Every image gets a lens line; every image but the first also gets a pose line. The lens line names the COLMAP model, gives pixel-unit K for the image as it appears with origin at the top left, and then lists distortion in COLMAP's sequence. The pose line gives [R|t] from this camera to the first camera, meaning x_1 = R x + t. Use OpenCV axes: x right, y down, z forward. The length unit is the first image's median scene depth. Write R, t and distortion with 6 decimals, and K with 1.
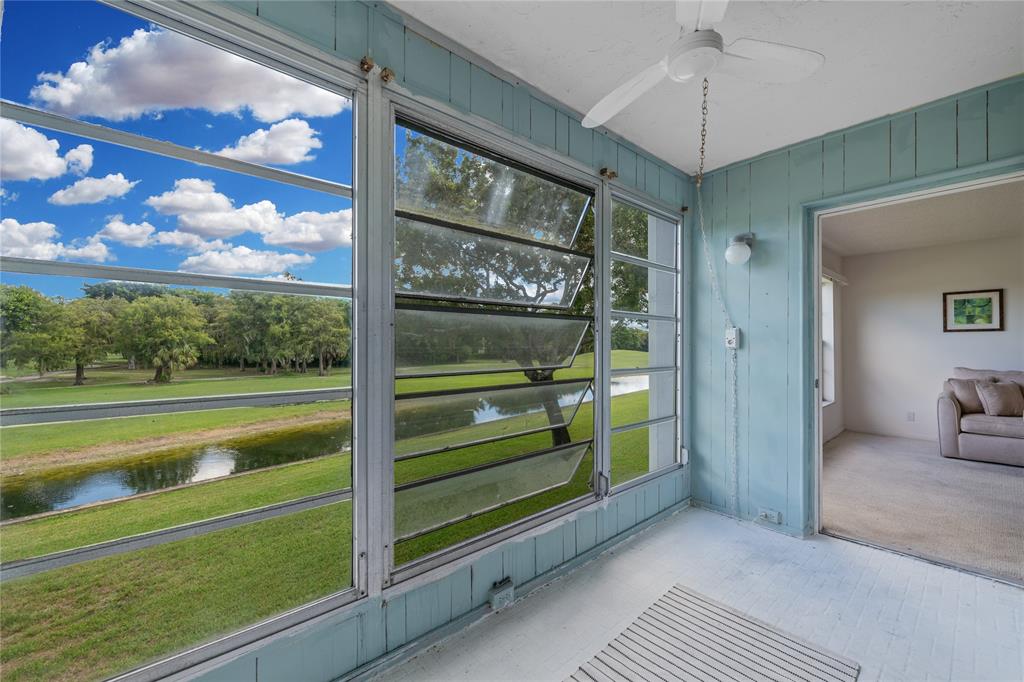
lens RADIAL K [[417.0, 0, 512.0], [0, 417.0, 341.0], [0, 0, 1]] dist [-0.002351, -0.000211]
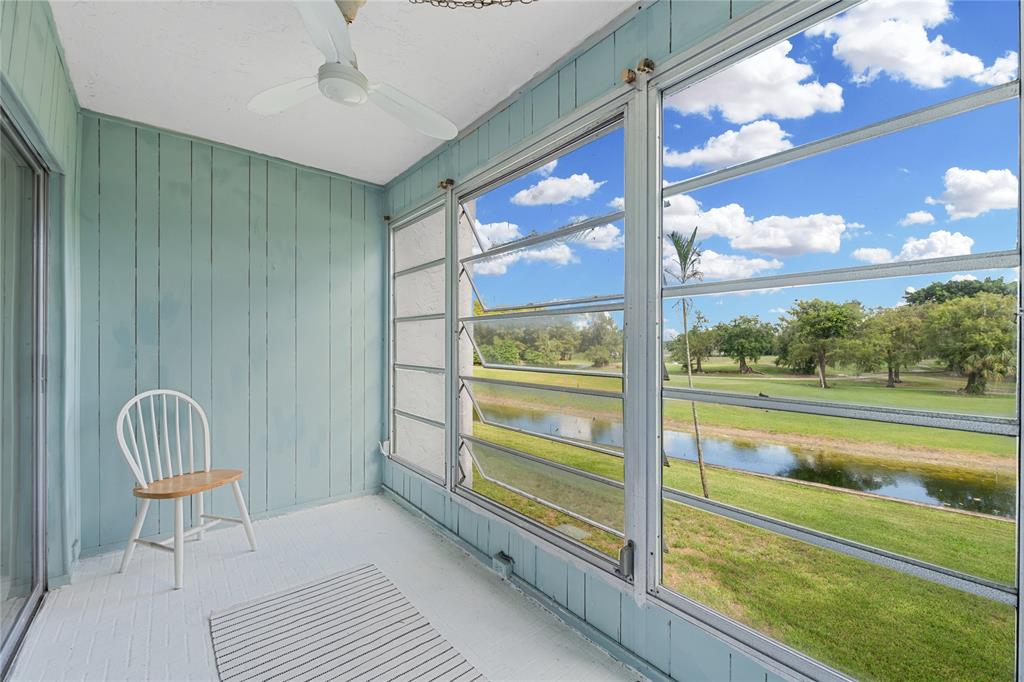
lens RADIAL K [[424.5, 0, 524.4], [0, 424.5, 348.2], [0, 0, 1]] dist [-0.002921, -0.000558]
pose [[-0.029079, 0.002943, -0.999573, 0.097392], [0.000949, 0.999995, 0.002917, 0.001177], [0.999577, -0.000864, -0.029082, 0.094555]]
